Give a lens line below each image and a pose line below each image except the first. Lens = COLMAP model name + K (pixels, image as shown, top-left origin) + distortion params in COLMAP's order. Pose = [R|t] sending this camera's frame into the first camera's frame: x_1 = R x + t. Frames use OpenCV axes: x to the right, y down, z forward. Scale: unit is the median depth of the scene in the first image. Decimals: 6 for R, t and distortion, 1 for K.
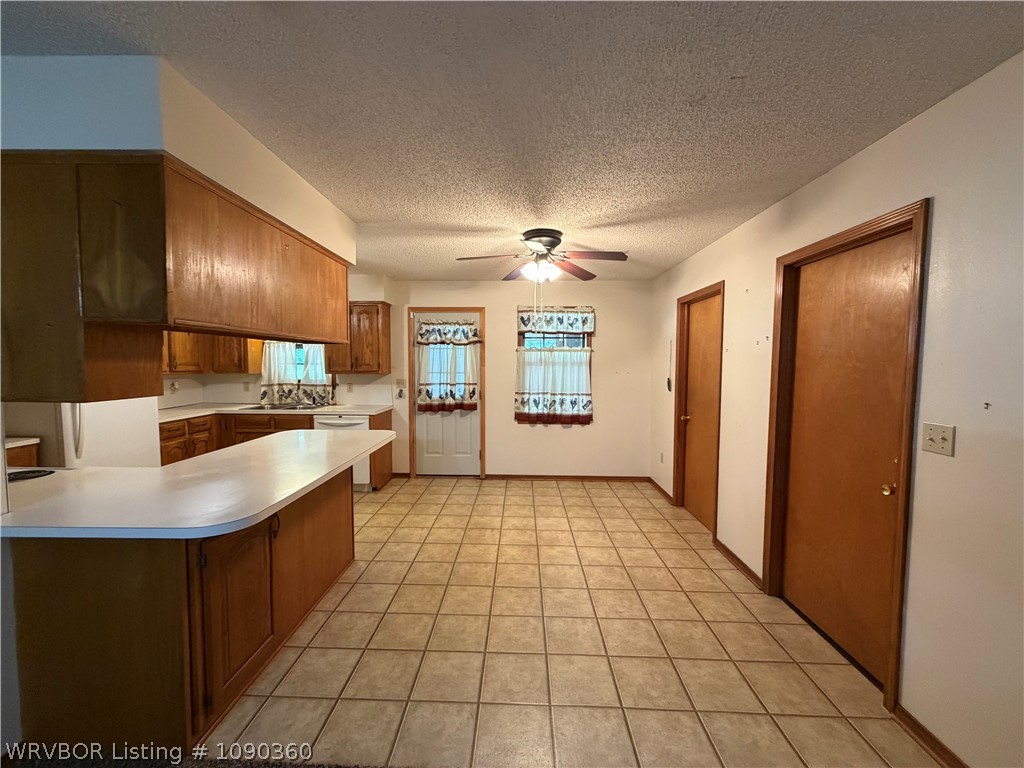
lens RADIAL K [[410.0, 0, 508.7], [0, 410.0, 384.1], [0, 0, 1]] dist [0.001225, 0.000266]
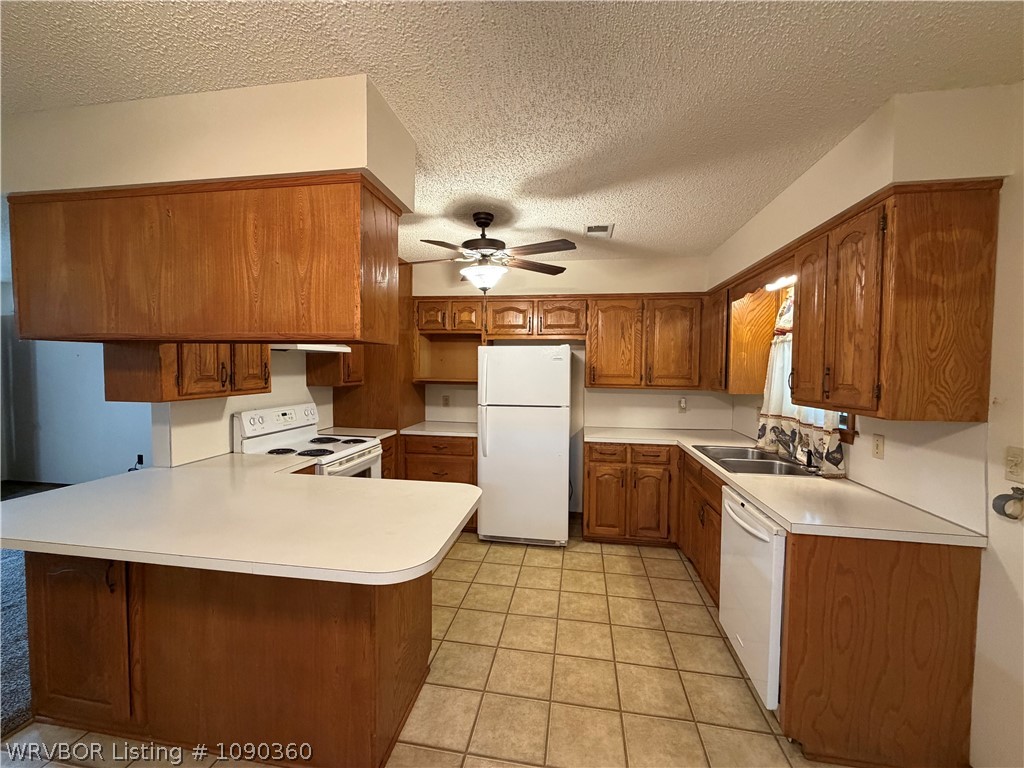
lens RADIAL K [[410.0, 0, 508.7], [0, 410.0, 384.1], [0, 0, 1]] dist [0.001225, 0.000266]
pose [[-0.139197, 0.035047, -0.989644, 0.046833], [-0.064213, 0.996951, 0.044337, -0.051591], [0.988181, 0.069720, -0.136522, 0.823186]]
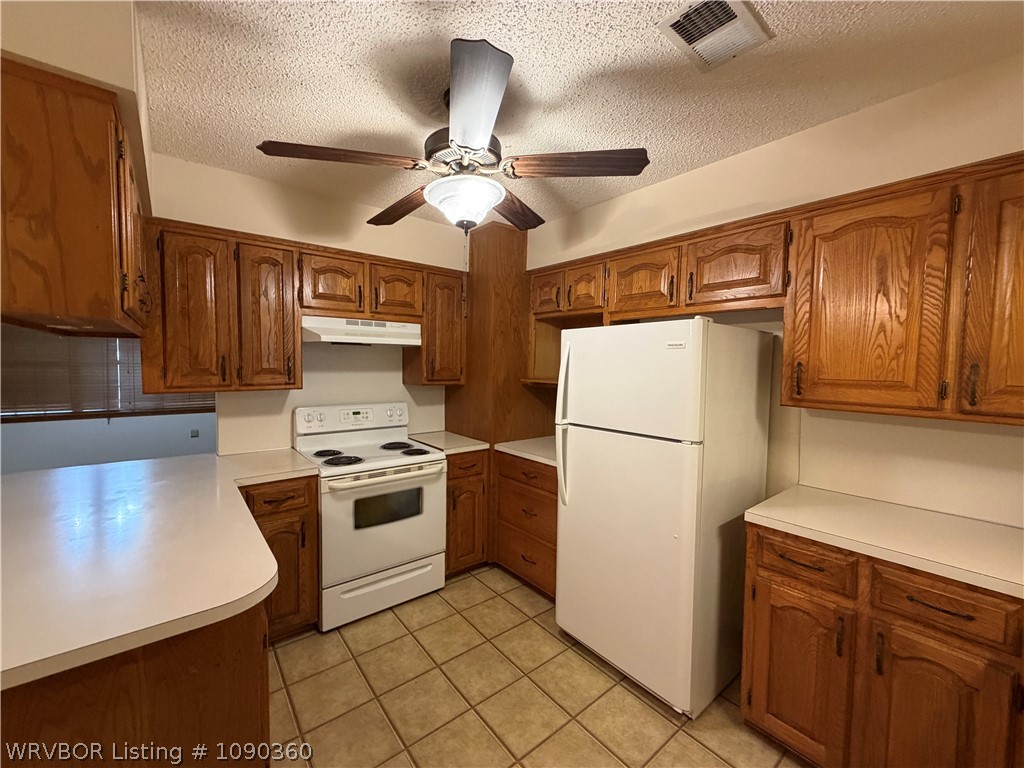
lens RADIAL K [[410.0, 0, 508.7], [0, 410.0, 384.1], [0, 0, 1]] dist [0.001225, 0.000266]
pose [[-0.758289, 0.016727, -0.651703, -0.345312], [-0.053302, 0.994733, 0.087552, -0.060147], [0.649735, 0.101127, -0.753404, 0.994995]]
